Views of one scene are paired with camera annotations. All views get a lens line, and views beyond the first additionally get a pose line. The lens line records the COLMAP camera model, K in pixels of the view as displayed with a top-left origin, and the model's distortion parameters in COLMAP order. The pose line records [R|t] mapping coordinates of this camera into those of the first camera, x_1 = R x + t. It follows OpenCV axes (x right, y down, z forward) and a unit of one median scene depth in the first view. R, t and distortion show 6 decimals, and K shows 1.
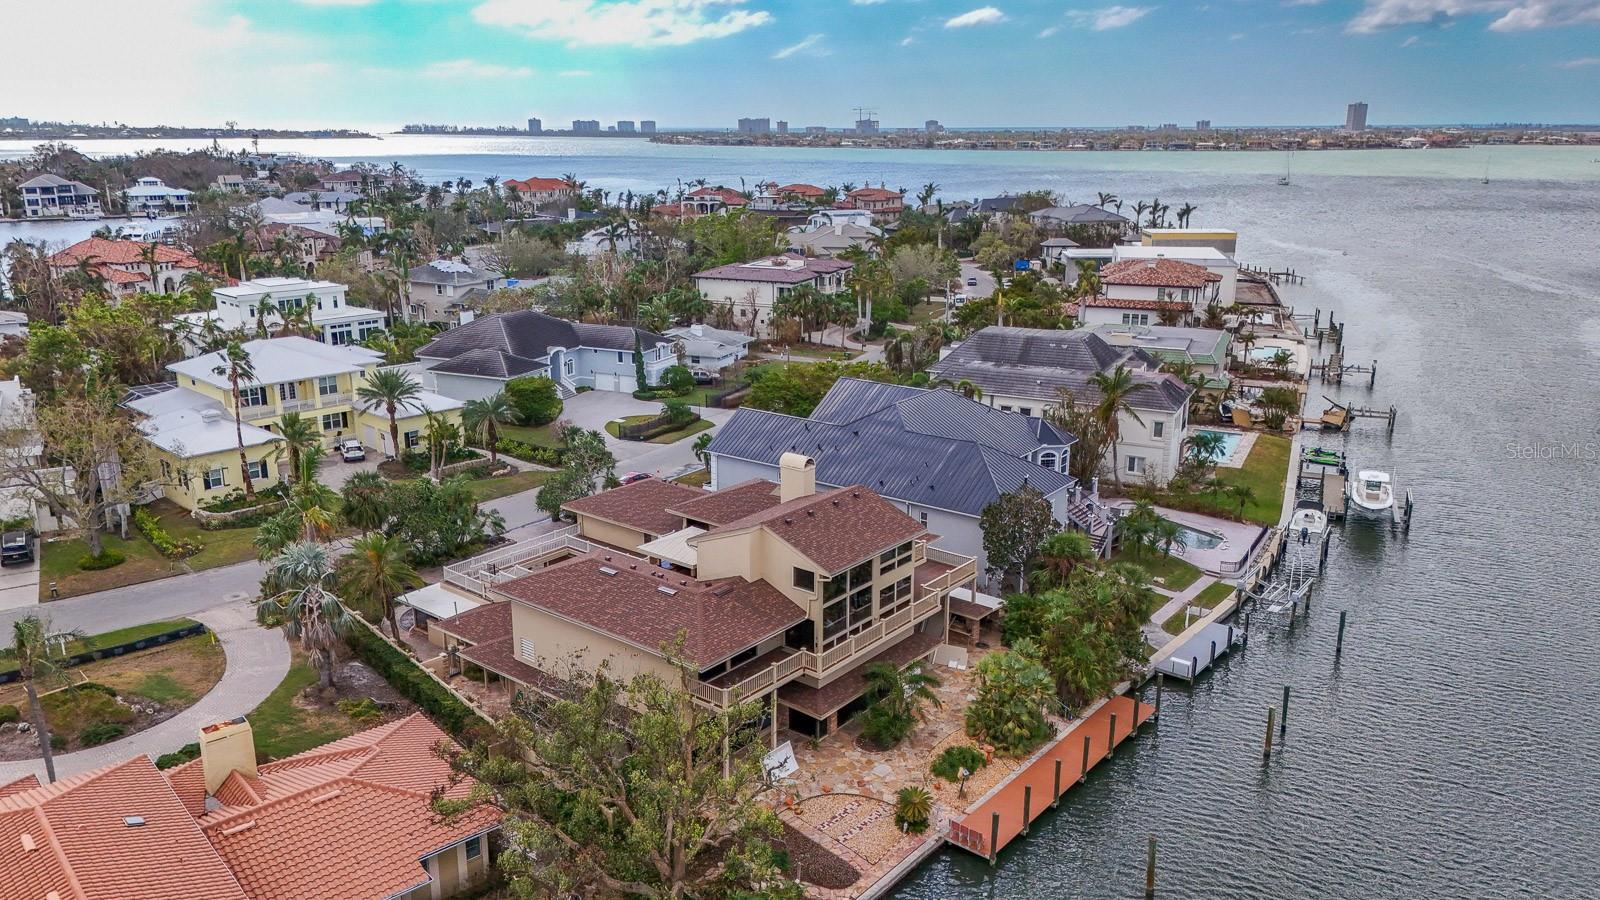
lens RADIAL K [[1133.8, 0, 800.0], [0, 1133.8, 450.0], [0, 0, 1]] dist [0.001375, 0.000004]
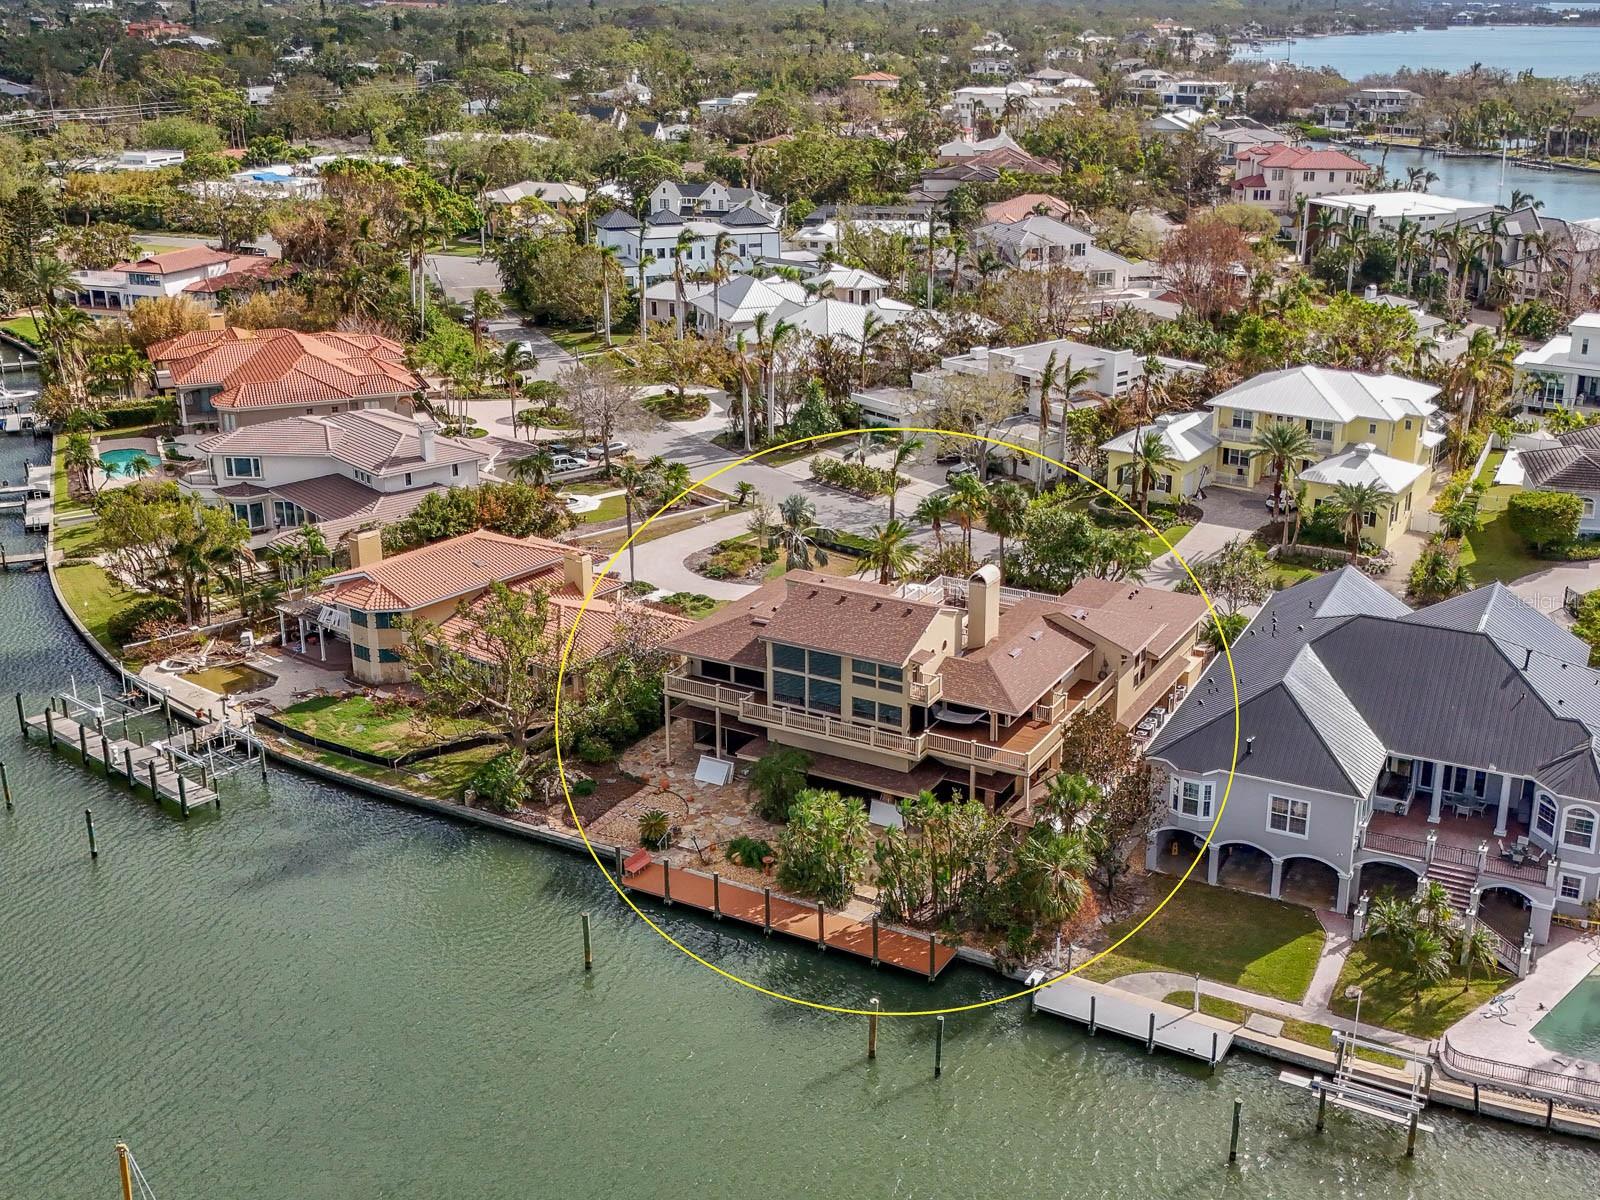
lens RADIAL K [[1487.6, 0, 800.0], [0, 1487.6, 600.0], [0, 0, 1]] dist [0.038543, -0.006263]
pose [[0.174681, 0.331494, -0.927145, 1.241892], [-0.238208, 0.927879, 0.286876, -0.317671], [0.955376, 0.170742, 0.241047, 0.628587]]
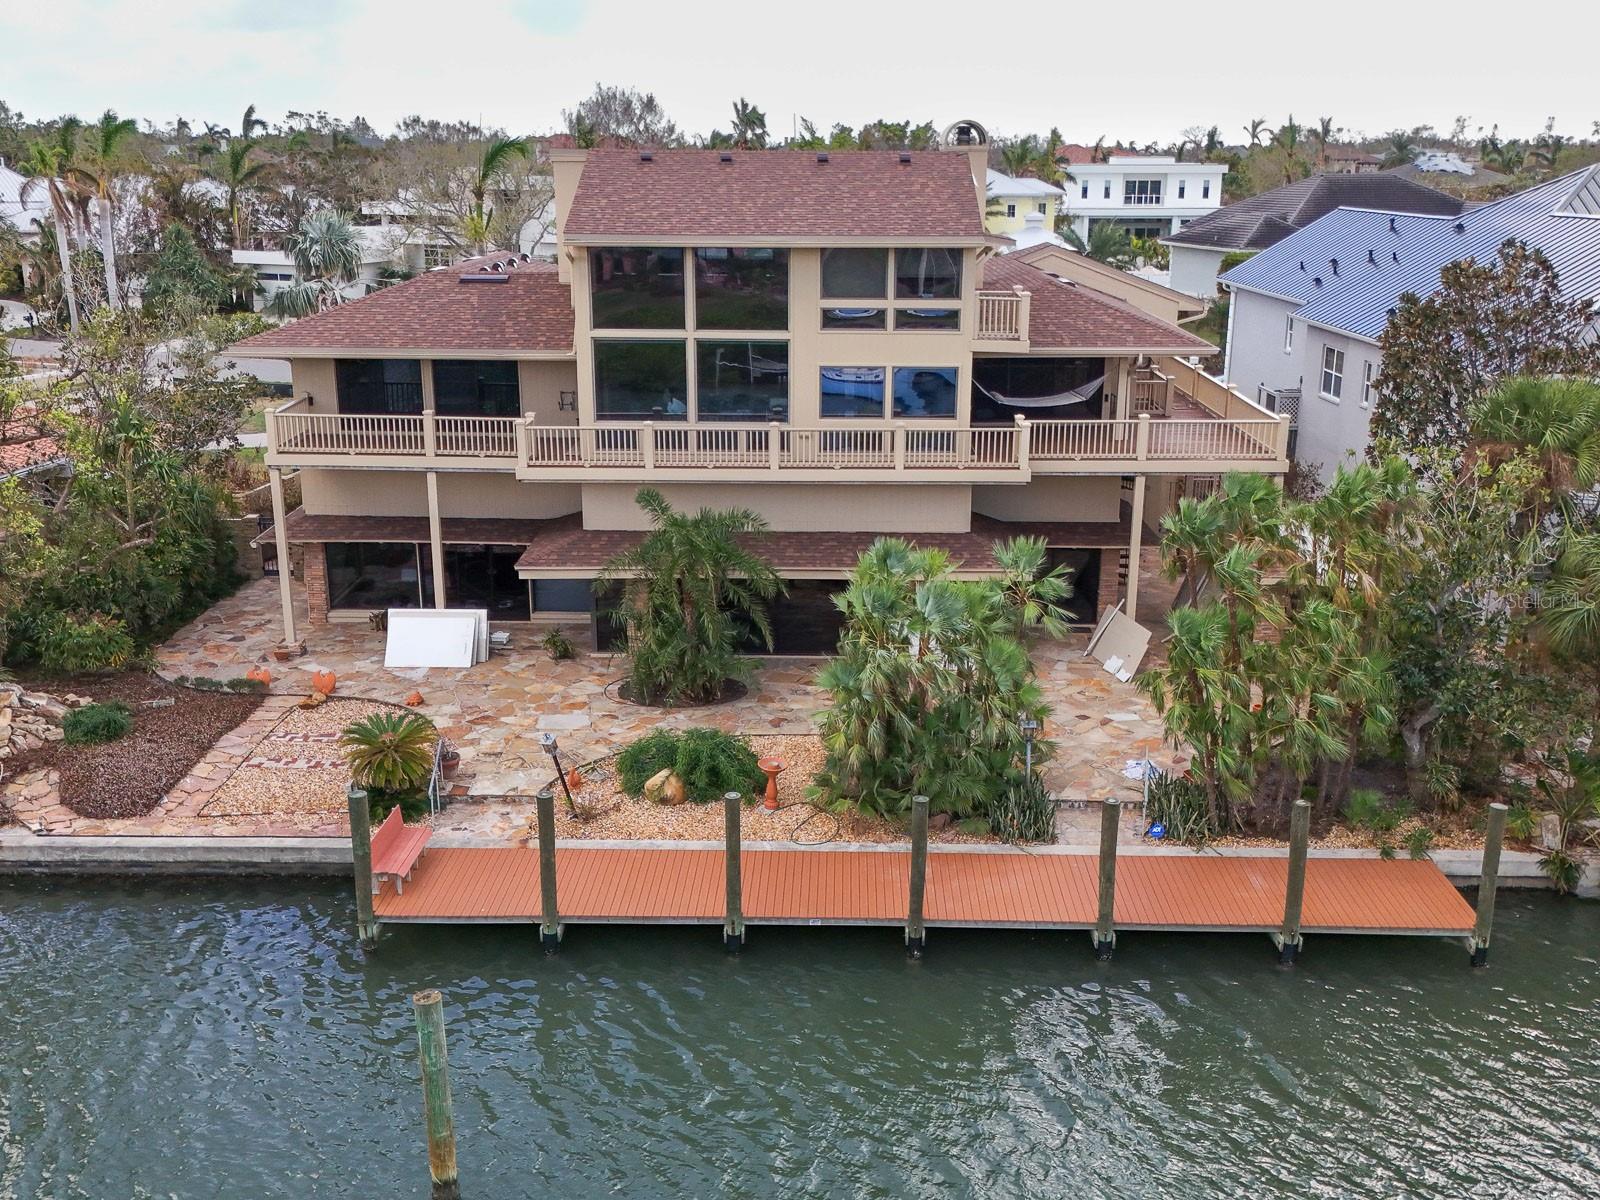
lens RADIAL K [[1487.6, 0, 800.0], [0, 1487.6, 600.0], [0, 0, 1]] dist [0.038543, -0.006263]
pose [[0.629928, 0.231144, -0.741460, 0.487038], [-0.206617, 0.970157, 0.126901, 0.138426], [0.748666, 0.073260, 0.658887, 0.644569]]
